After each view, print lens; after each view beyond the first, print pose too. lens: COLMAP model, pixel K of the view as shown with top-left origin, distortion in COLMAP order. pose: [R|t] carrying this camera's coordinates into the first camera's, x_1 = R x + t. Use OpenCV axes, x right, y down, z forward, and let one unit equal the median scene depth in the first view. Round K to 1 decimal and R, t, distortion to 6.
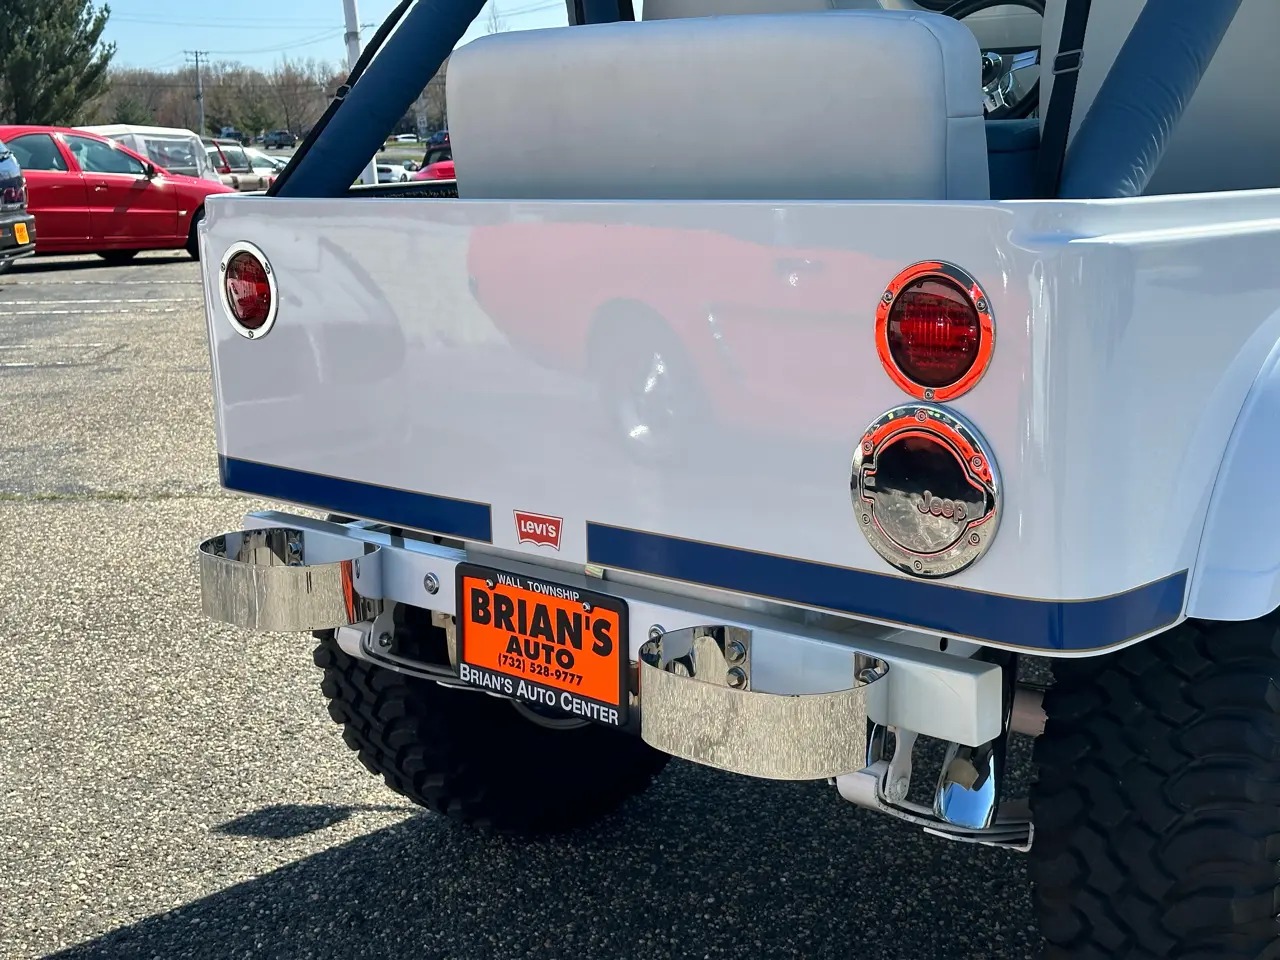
lens RADIAL K [[1761.9, 0, 613.9], [0, 1761.9, 479.8], [0, 0, 1]] dist [0.115192, 0.000000]
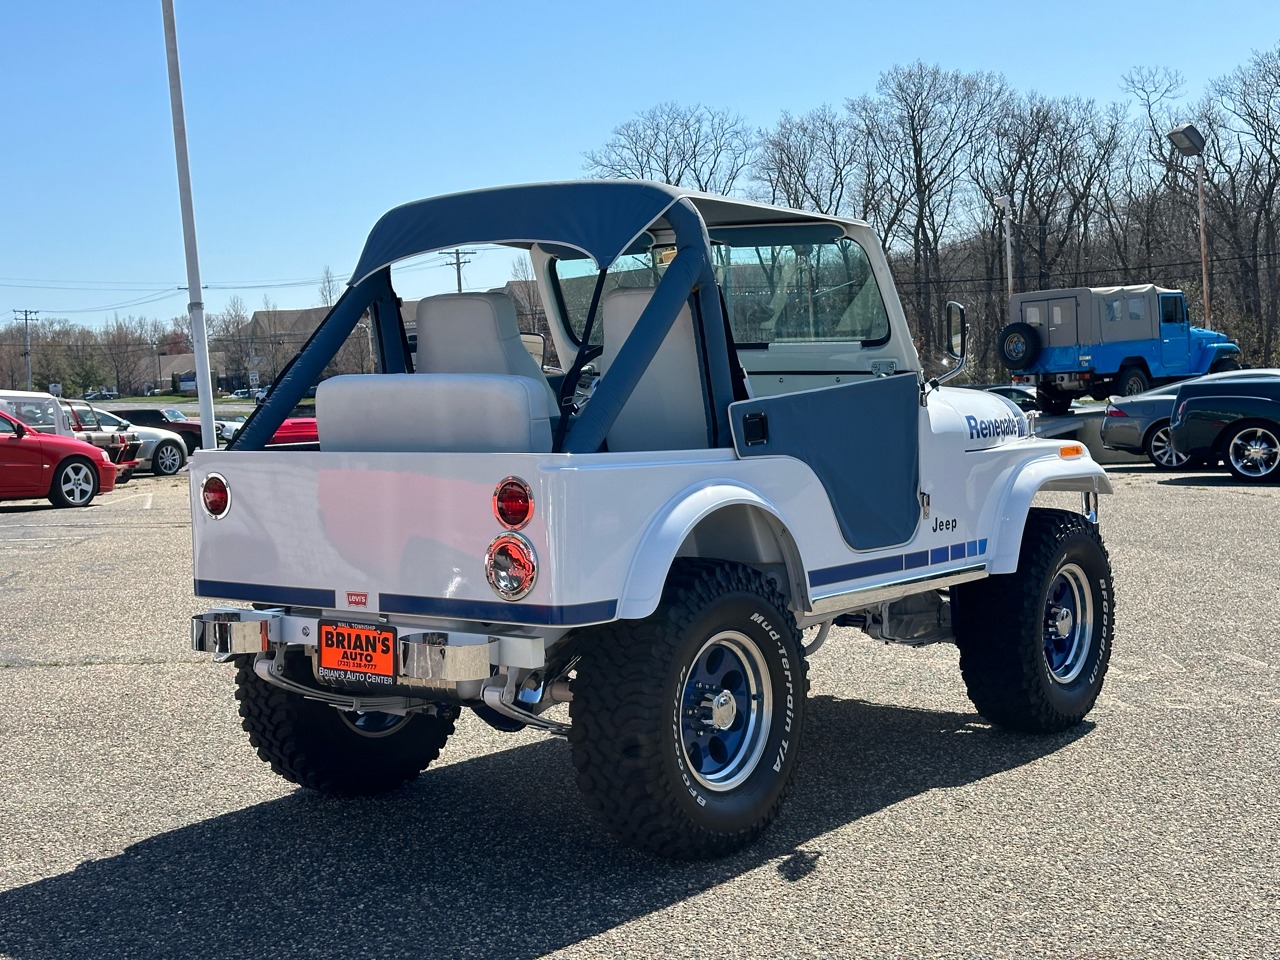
lens RADIAL K [[1761.9, 0, 613.9], [0, 1761.9, 458.2], [0, 0, 1]] dist [0.115192, 0.000000]
pose [[0.995463, 0.002136, 0.095128, 0.063621], [0.012585, 0.988010, -0.153874, 0.189823], [-0.094316, 0.154373, 0.983501, -1.184452]]
